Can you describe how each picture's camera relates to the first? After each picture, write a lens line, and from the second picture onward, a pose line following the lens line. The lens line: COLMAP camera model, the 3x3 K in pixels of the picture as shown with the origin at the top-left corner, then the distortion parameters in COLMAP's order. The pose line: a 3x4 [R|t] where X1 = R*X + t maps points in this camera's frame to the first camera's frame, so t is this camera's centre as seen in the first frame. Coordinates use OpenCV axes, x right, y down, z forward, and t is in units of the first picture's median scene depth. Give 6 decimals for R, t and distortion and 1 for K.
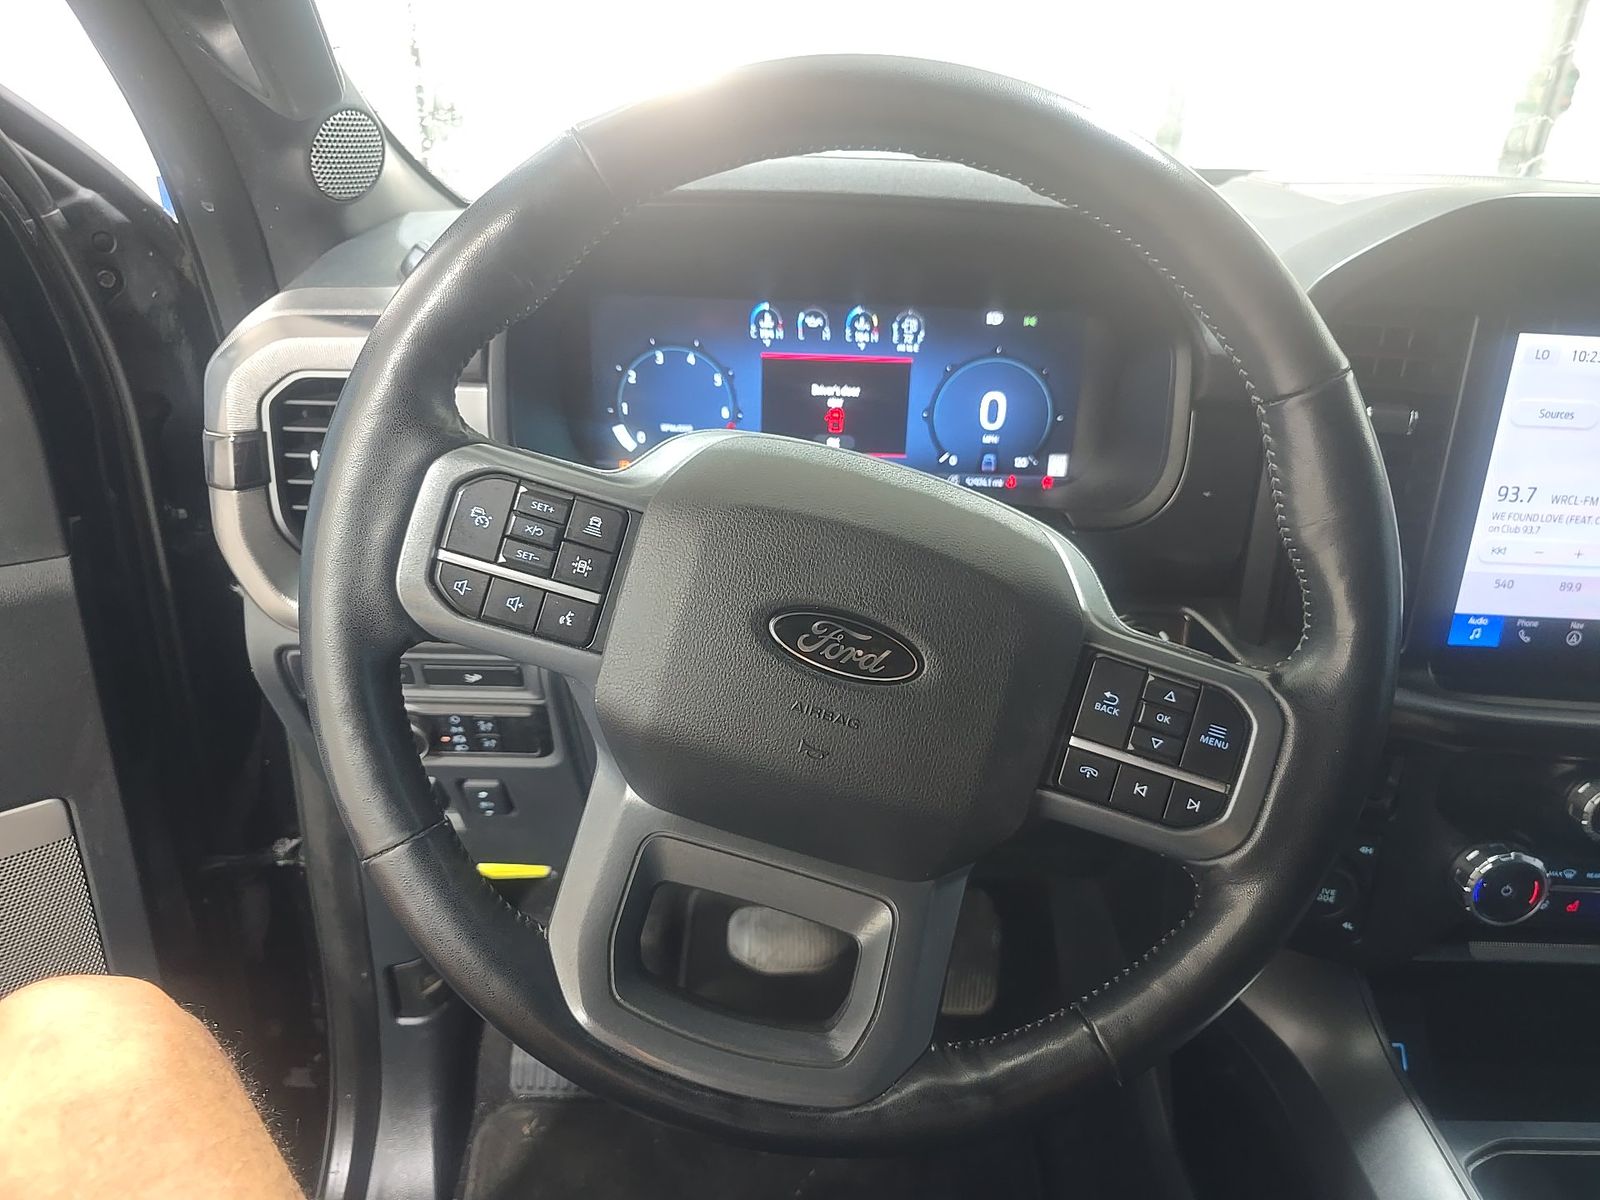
lens RADIAL K [[1104.0, 0, 800.0], [0, 1104.0, 600.0], [0, 0, 1]] dist [0.045616, -0.055019]
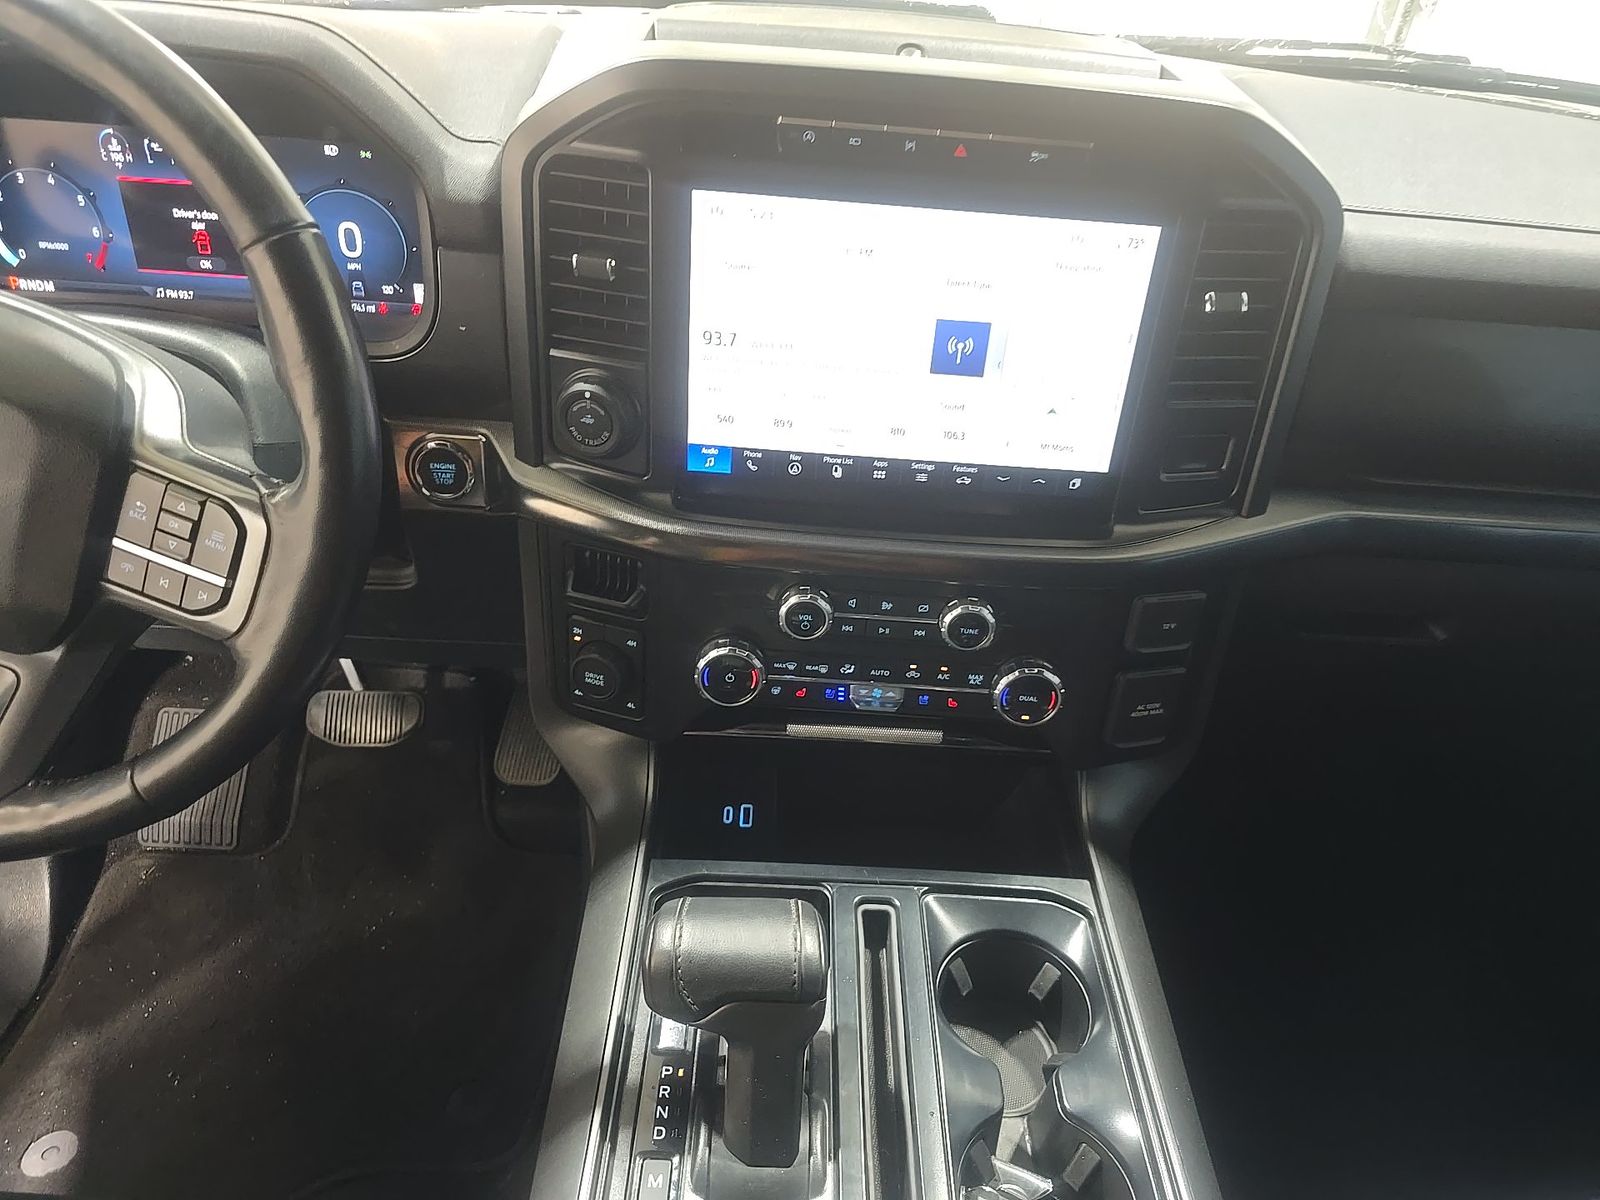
lens RADIAL K [[1104.0, 0, 800.0], [0, 1104.0, 600.0], [0, 0, 1]] dist [0.045616, -0.055019]
pose [[0.999478, 0.026638, 0.018306, 0.612368], [-0.029371, 0.984936, 0.170406, -0.023629], [-0.013491, -0.170855, 0.985204, -0.131069]]
